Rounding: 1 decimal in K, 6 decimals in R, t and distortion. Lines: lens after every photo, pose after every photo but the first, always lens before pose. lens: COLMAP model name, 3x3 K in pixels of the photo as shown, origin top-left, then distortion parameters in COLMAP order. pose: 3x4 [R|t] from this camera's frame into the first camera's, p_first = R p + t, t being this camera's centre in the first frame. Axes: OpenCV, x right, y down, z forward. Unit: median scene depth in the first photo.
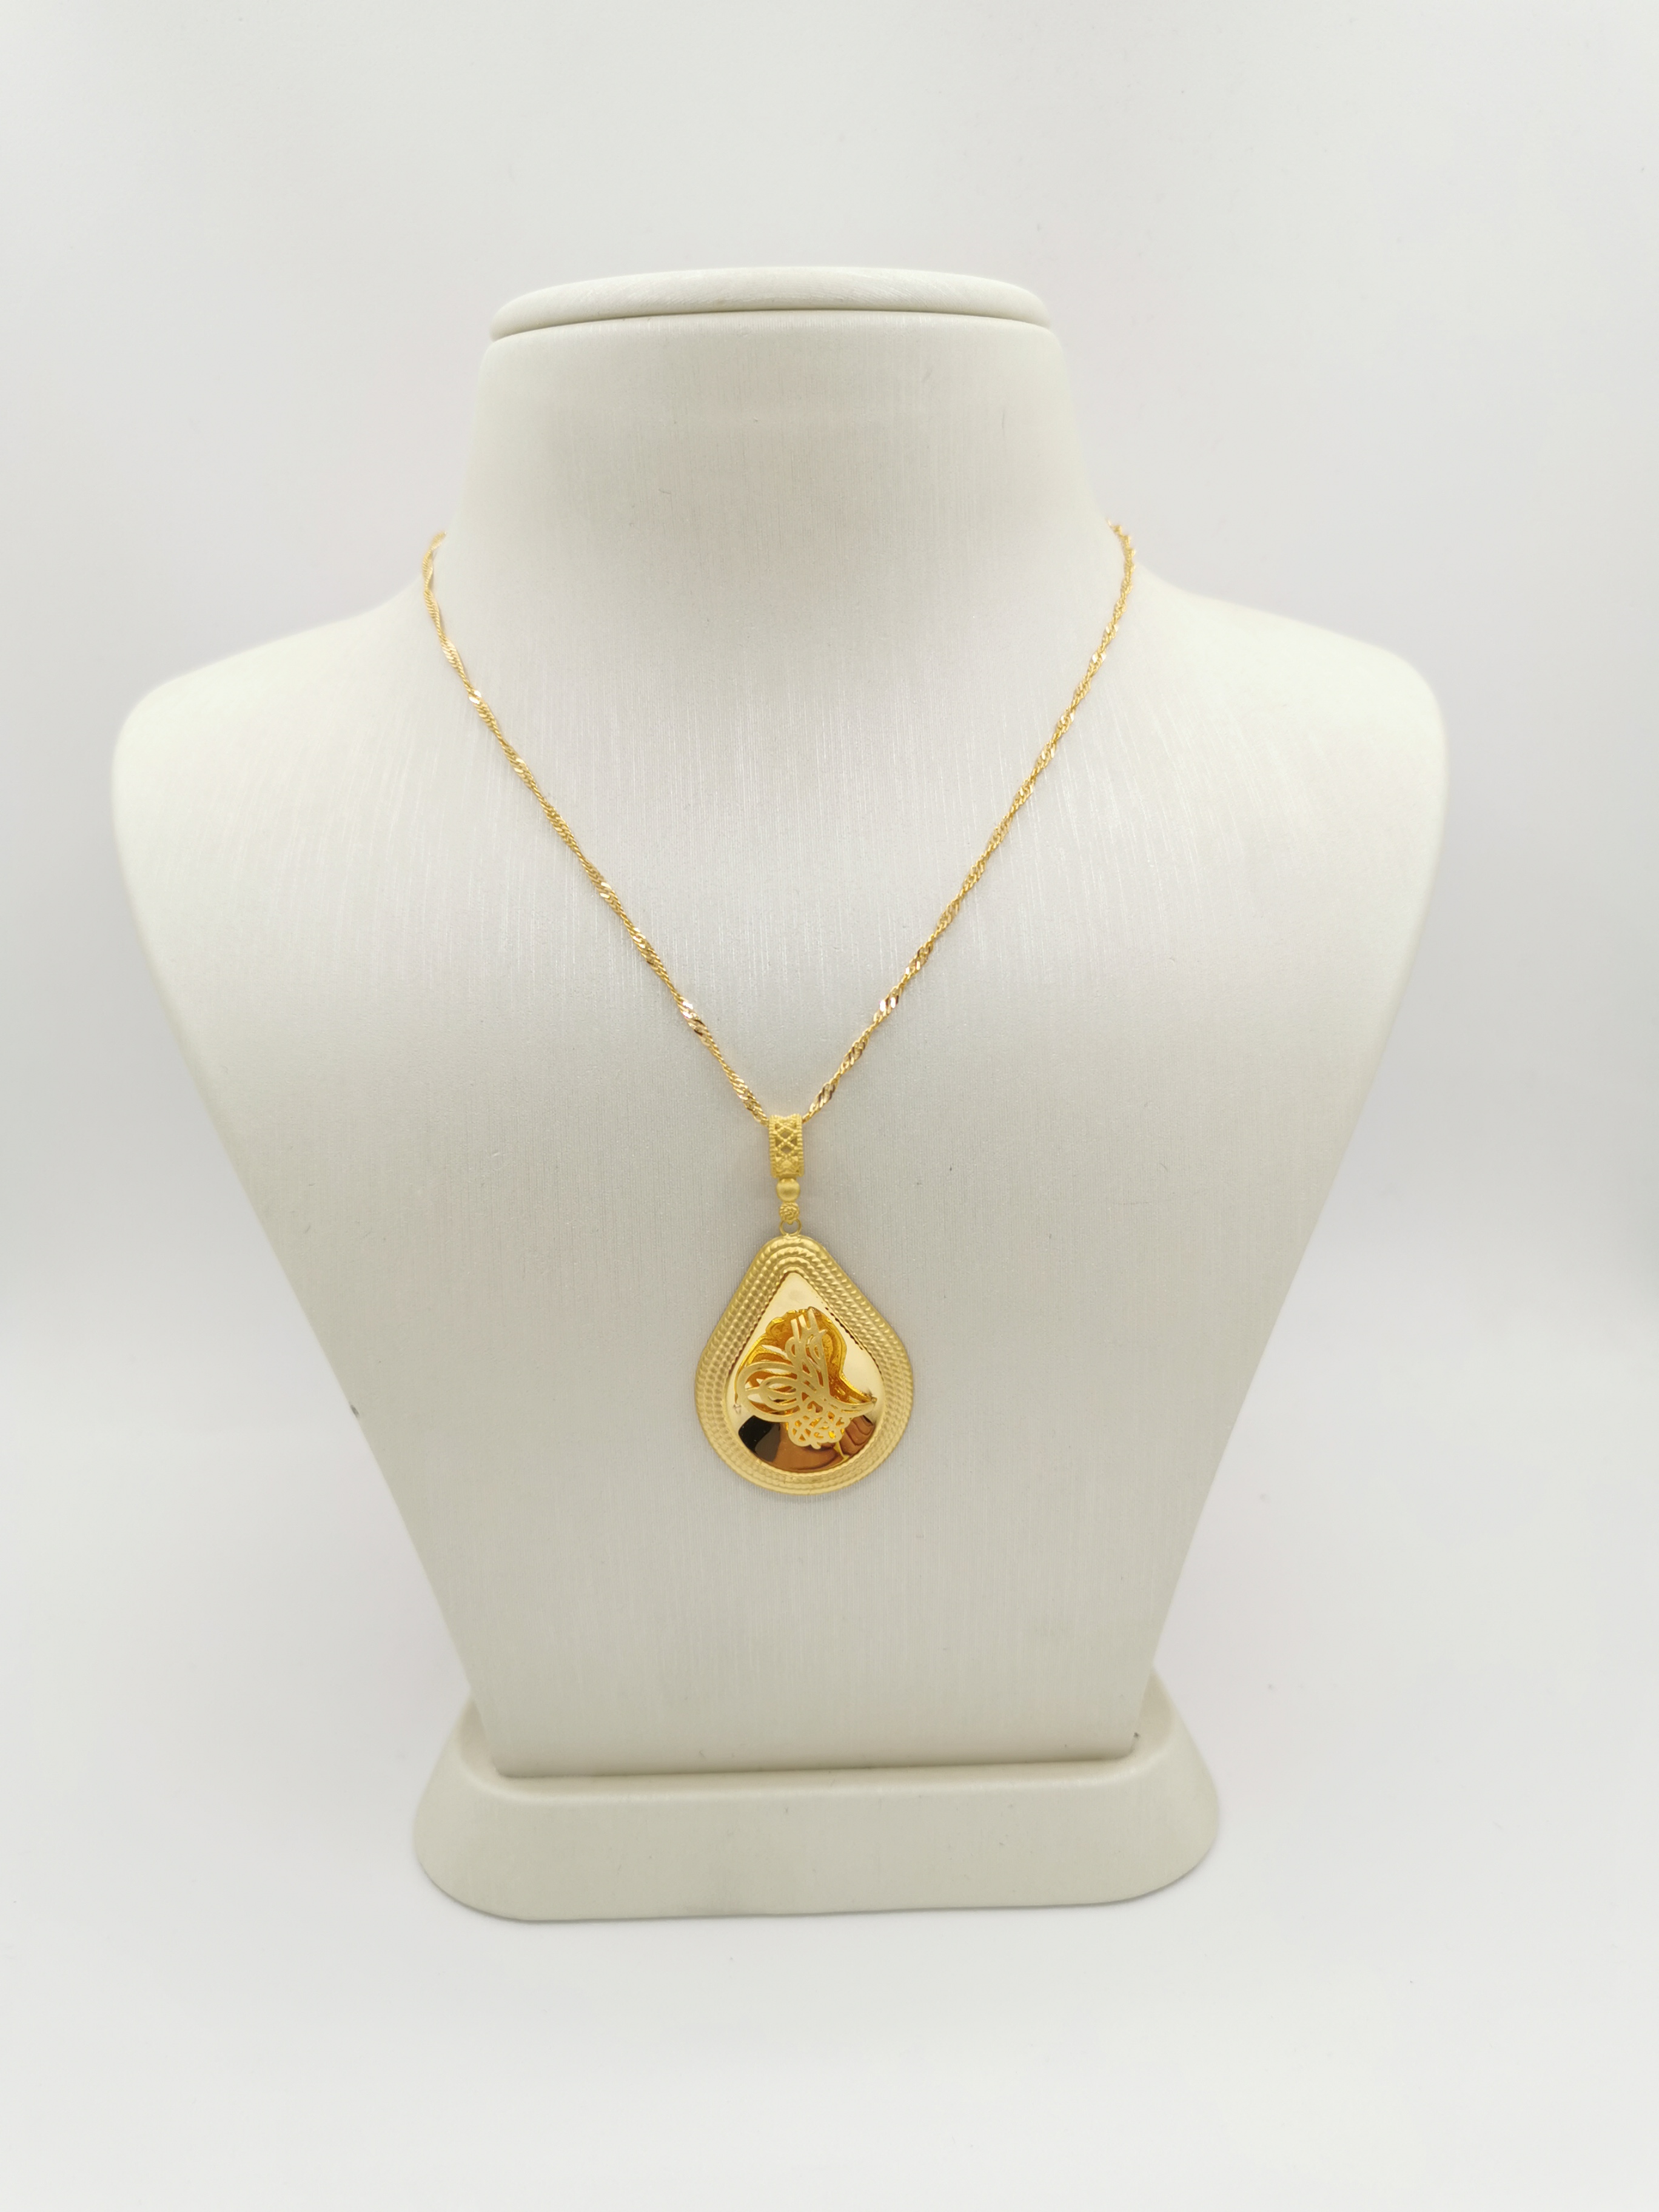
lens RADIAL K [[1901.7, 0, 839.2], [0, 1901.7, 1094.3], [0, 0, 1]] dist [0.018992, -0.053986]
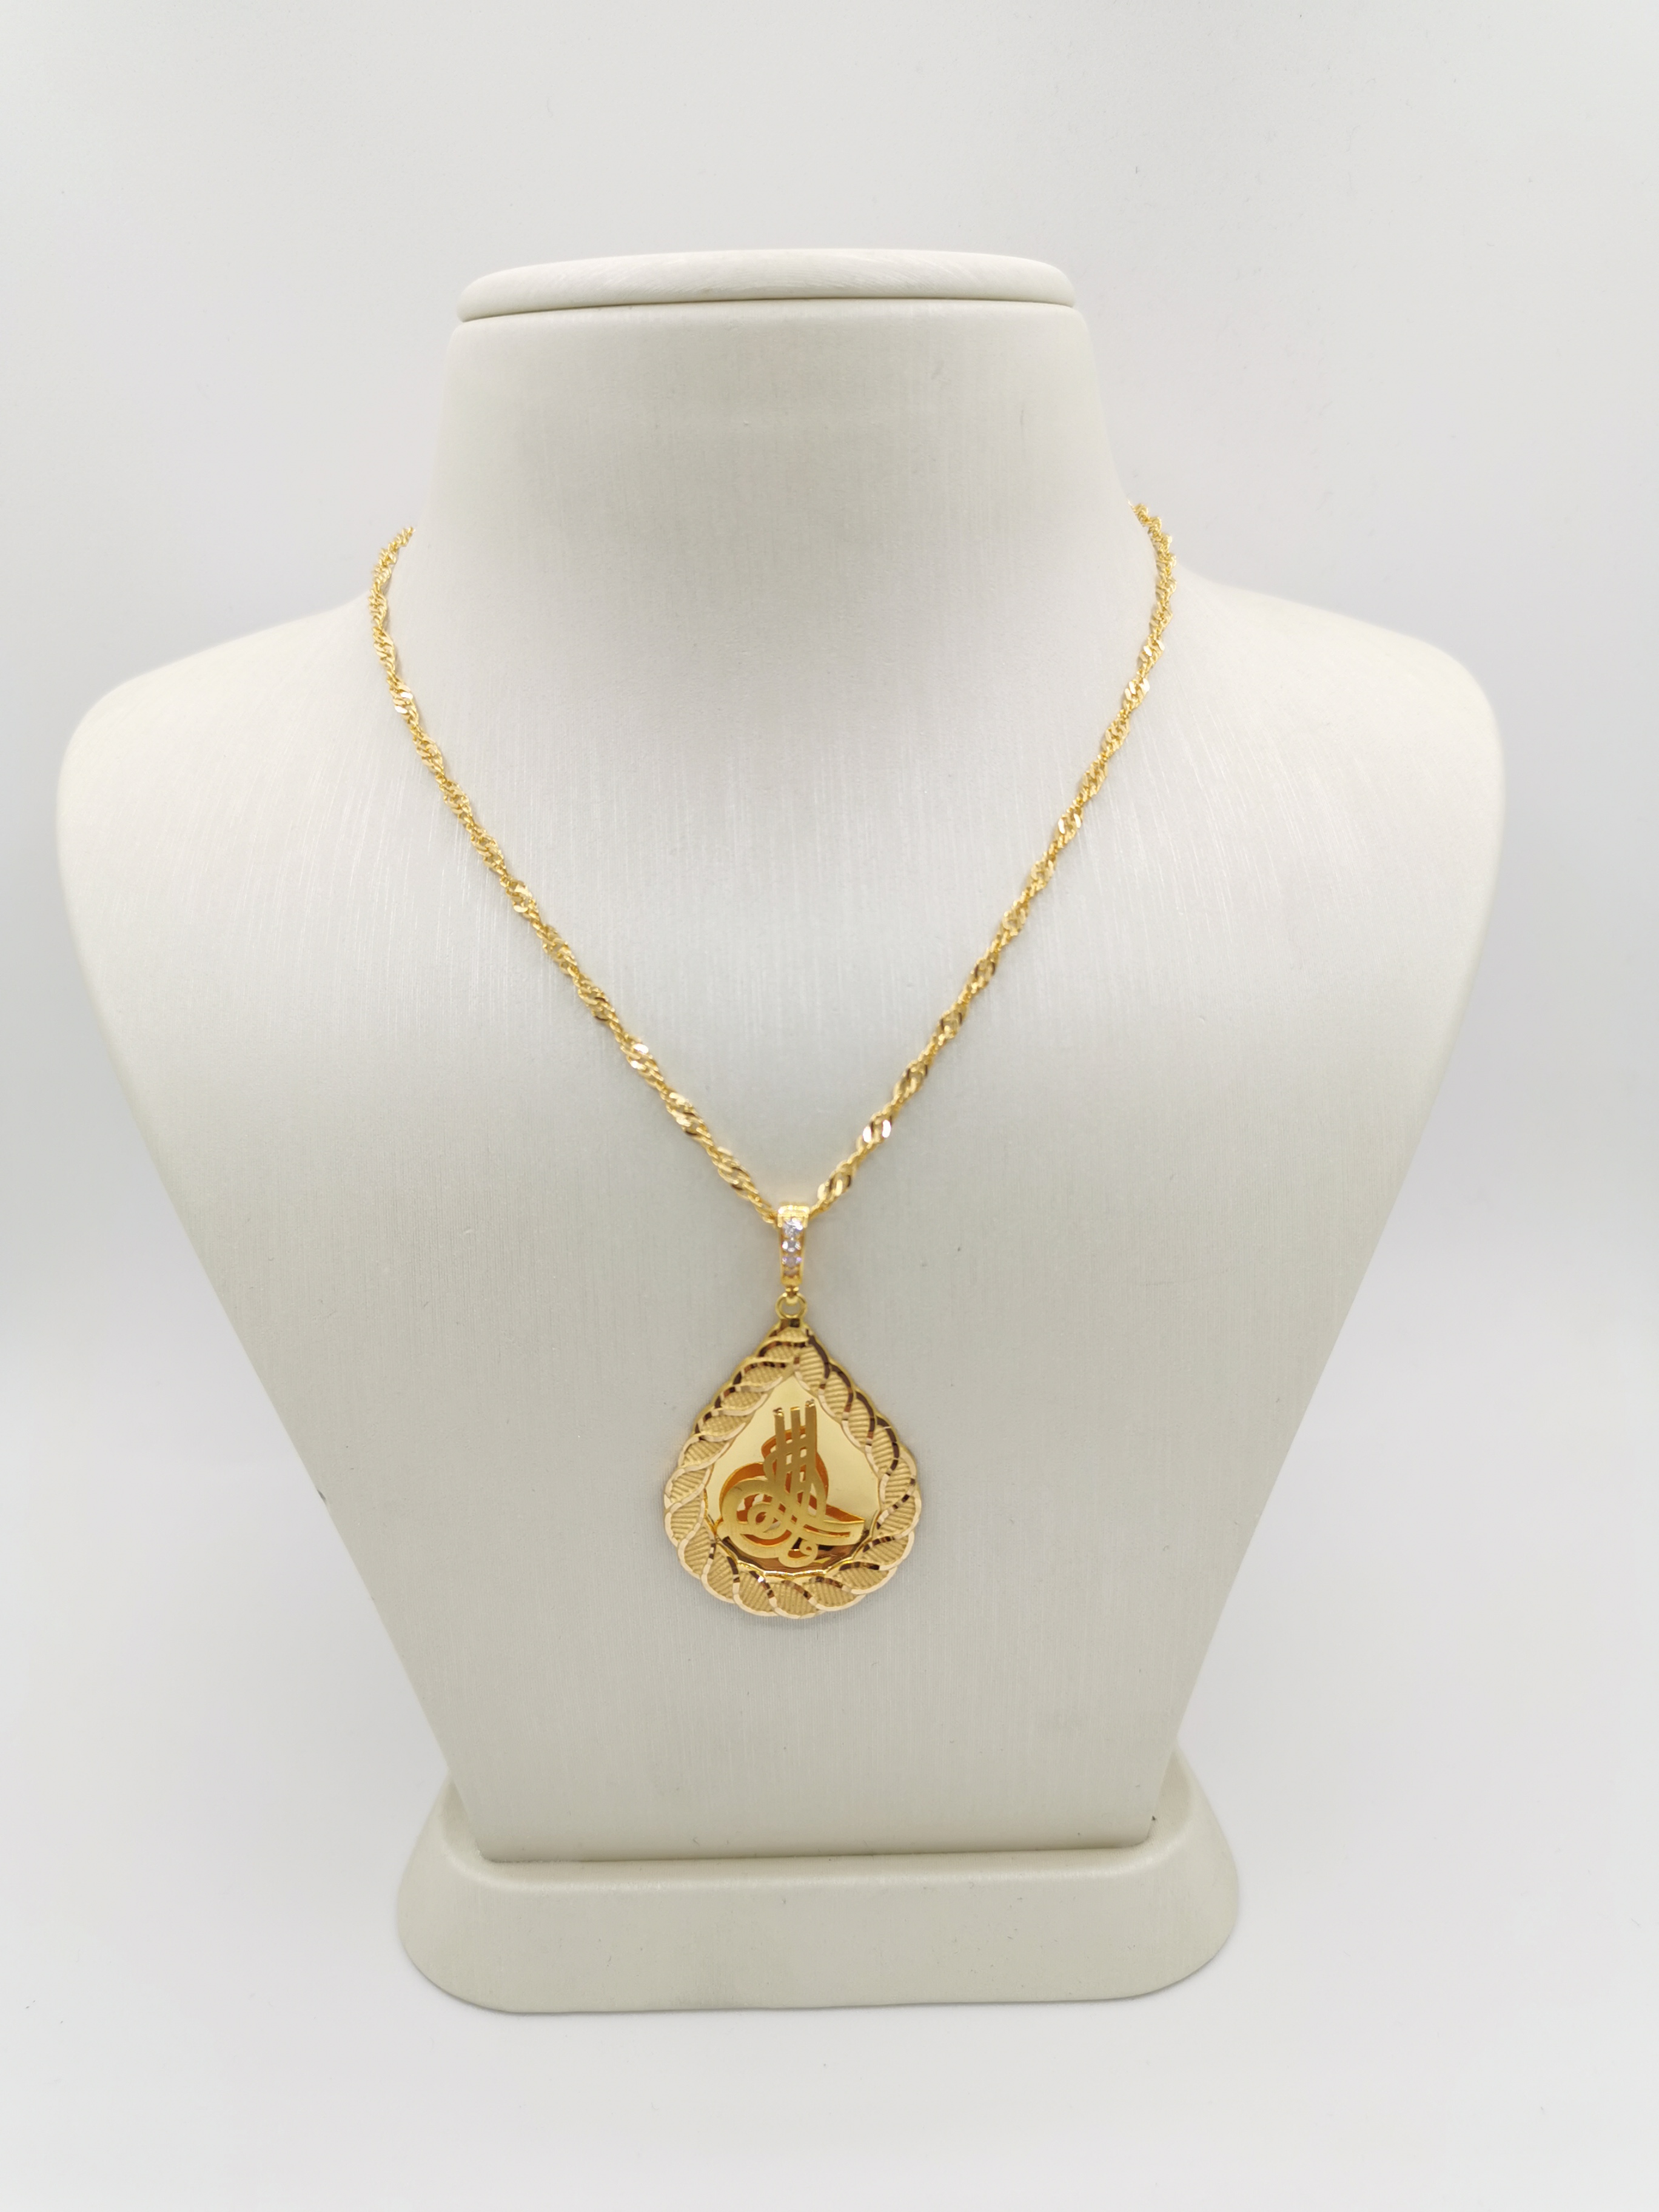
lens RADIAL K [[1901.7, 0, 840.5], [0, 1901.7, 1111.0], [0, 0, 1]] dist [0.018992, -0.053986]
pose [[0.999943, 0.002009, -0.010448, 0.010315], [-0.001374, 0.998170, 0.060462, -0.080992], [0.010551, -0.060445, 0.998116, 0.078834]]
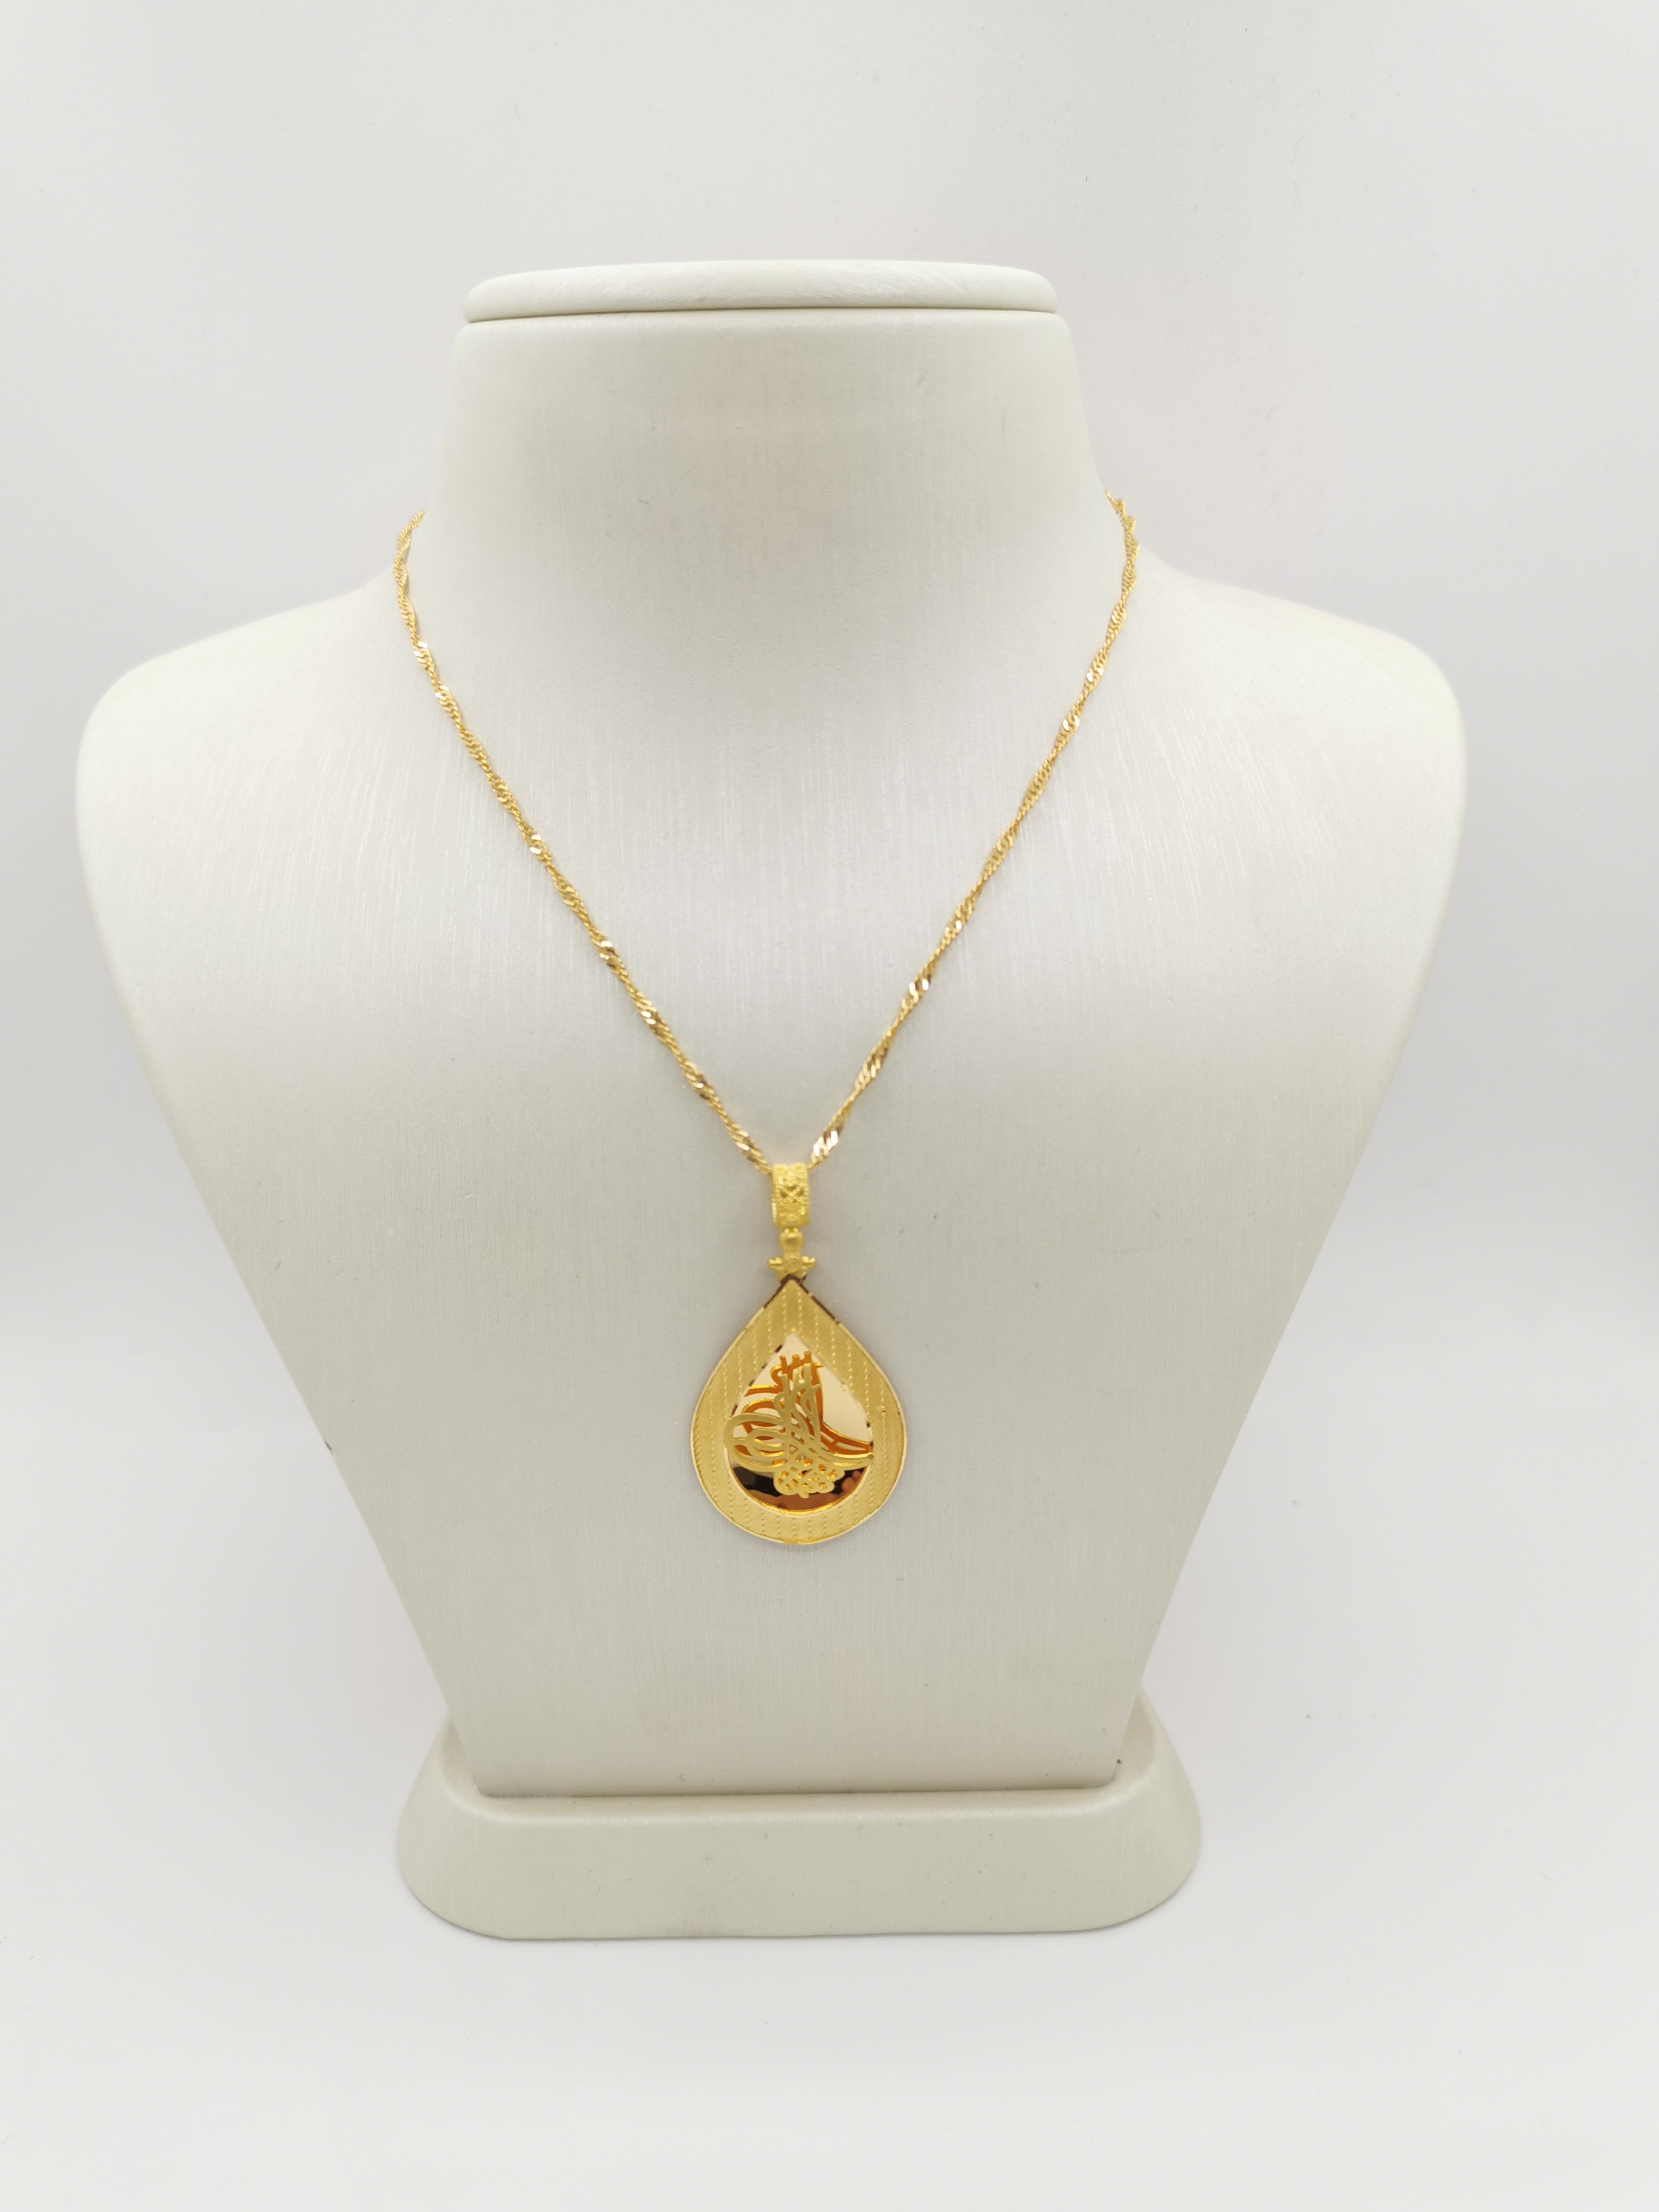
lens RADIAL K [[1901.7, 0, 839.1], [0, 1901.7, 1116.9], [0, 0, 1]] dist [0.018992, -0.053986]
pose [[0.999880, 0.010736, -0.011141, 0.019250], [-0.009842, 0.996950, 0.077422, -0.083910], [0.011938, -0.077303, 0.996936, 0.033238]]
